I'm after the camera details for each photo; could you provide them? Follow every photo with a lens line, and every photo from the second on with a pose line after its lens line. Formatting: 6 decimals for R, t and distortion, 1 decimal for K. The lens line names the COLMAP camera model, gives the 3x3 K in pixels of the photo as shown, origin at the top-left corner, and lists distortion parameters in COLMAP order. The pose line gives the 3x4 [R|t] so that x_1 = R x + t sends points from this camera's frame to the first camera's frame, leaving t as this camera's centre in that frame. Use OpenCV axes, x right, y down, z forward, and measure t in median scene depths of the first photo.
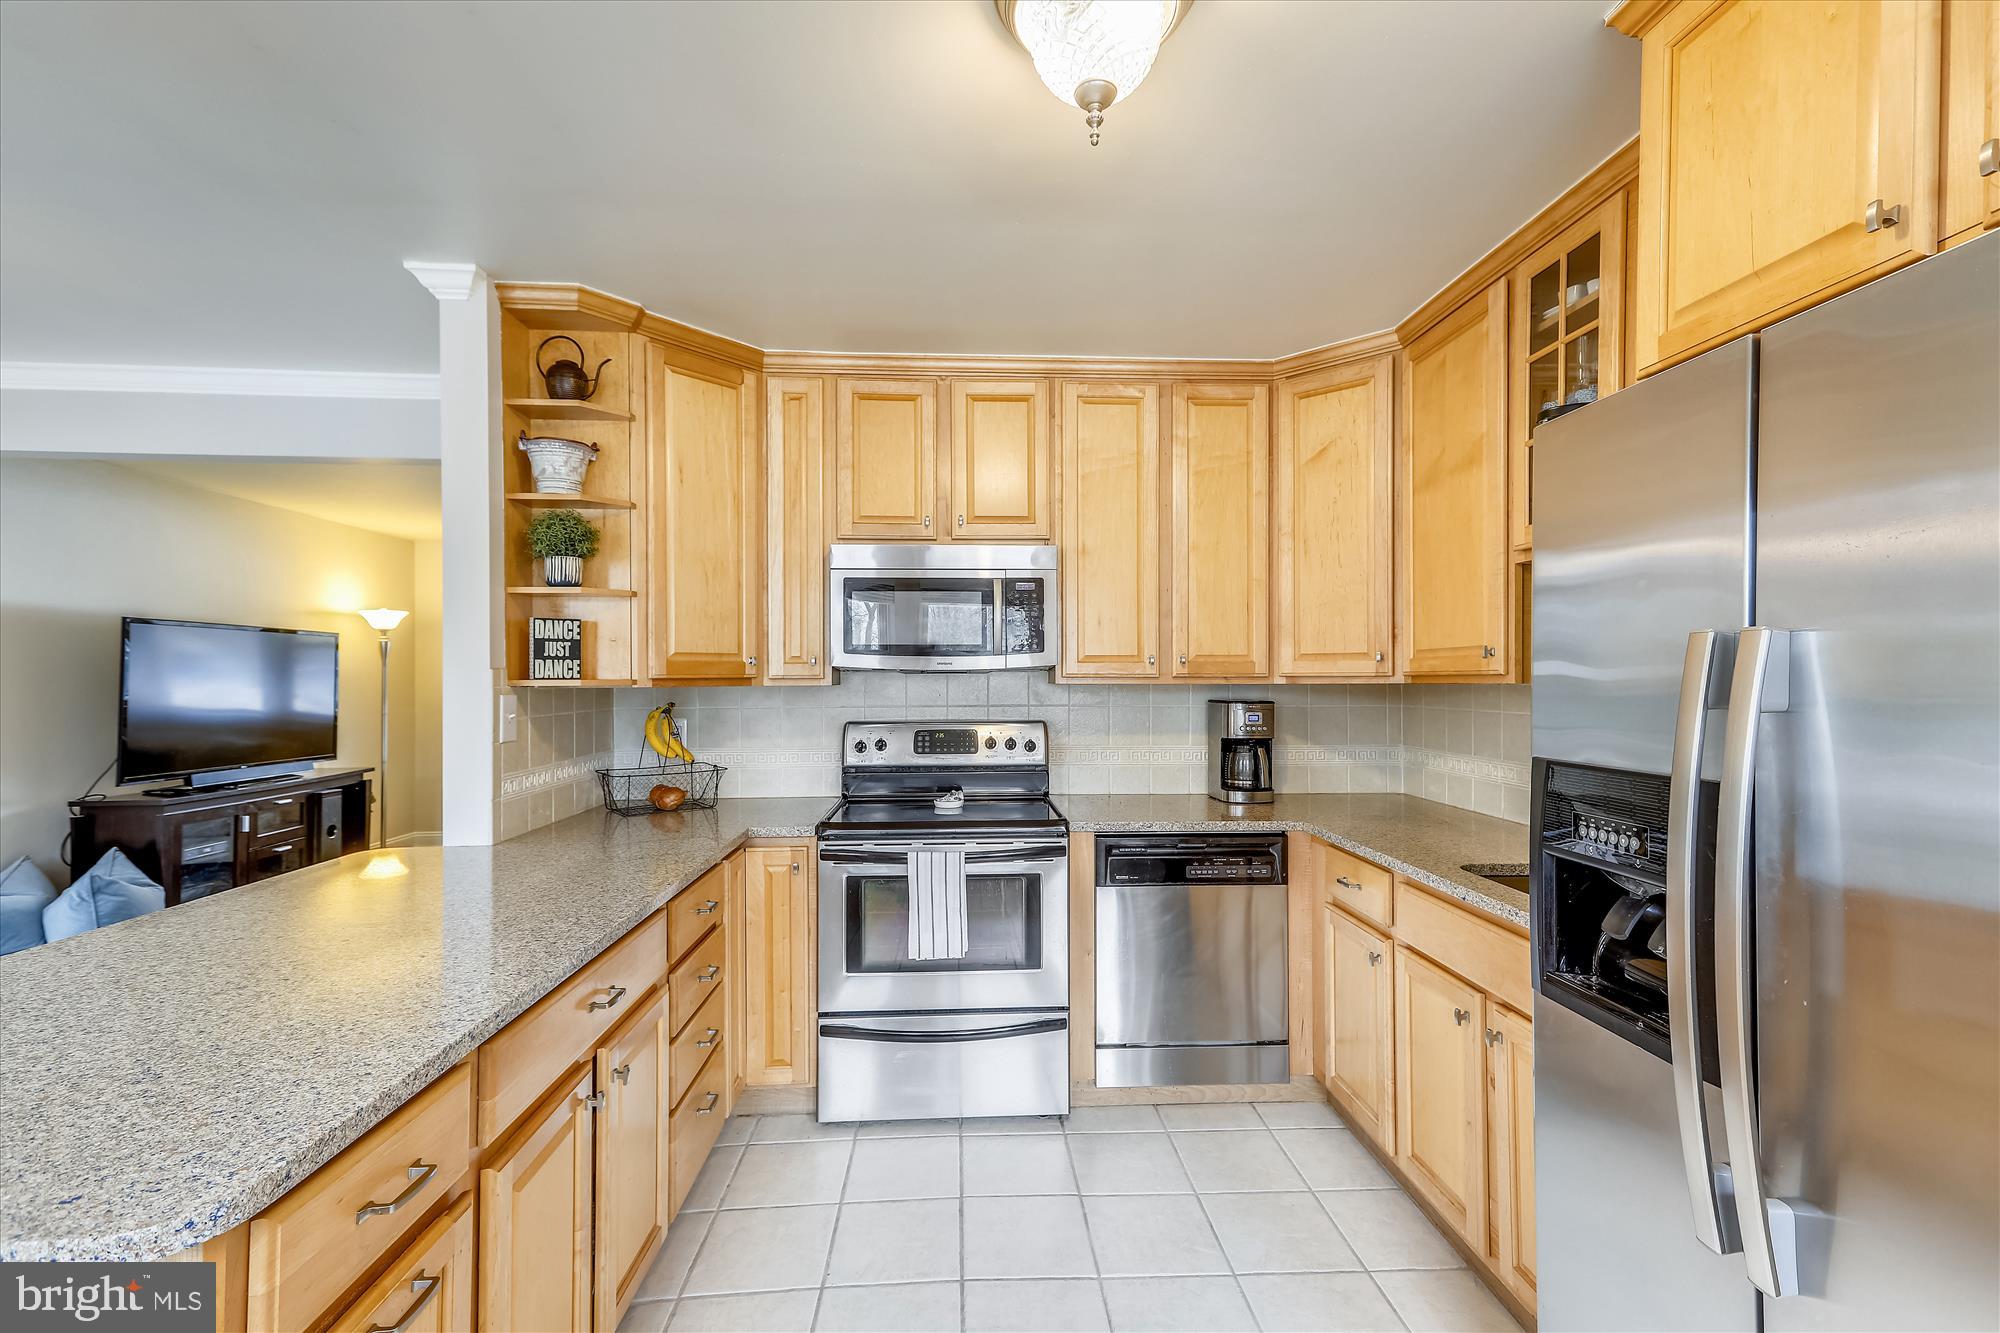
lens RADIAL K [[855.9, 0, 1004.6], [0, 855.9, 680.0], [0, 0, 1]] dist [0.013978, -0.000006]
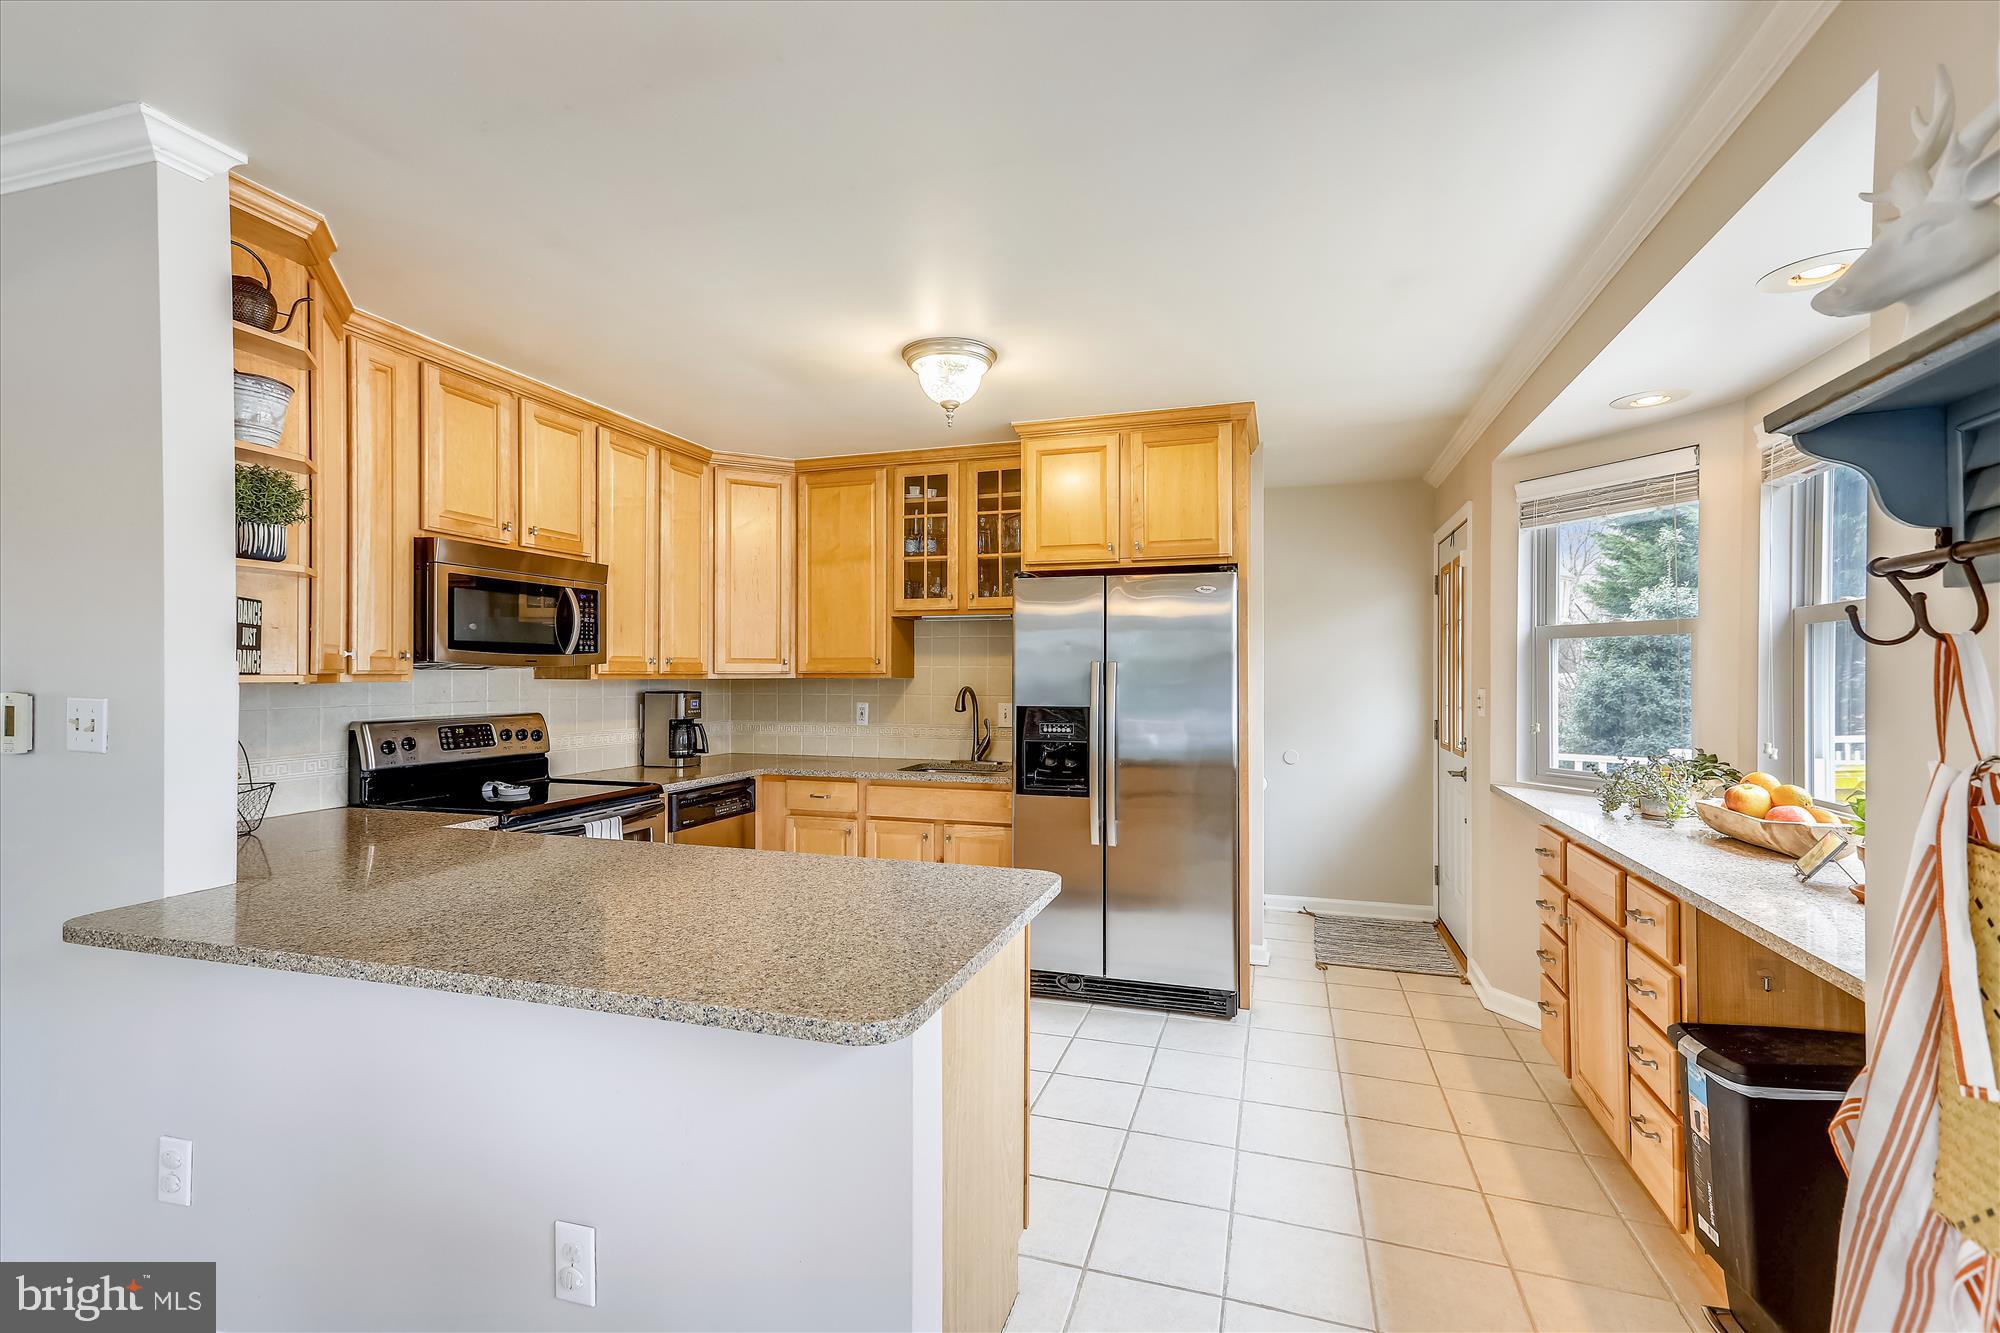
lens RADIAL K [[855.9, 0, 1005.7], [0, 855.9, 672.2], [0, 0, 1]] dist [0.013978, -0.000006]
pose [[0.361892, 0.005004, 0.932207, -0.834712], [-0.001375, 0.999987, -0.004834, -0.000044], [-0.932219, 0.000468, 0.361894, 0.039621]]
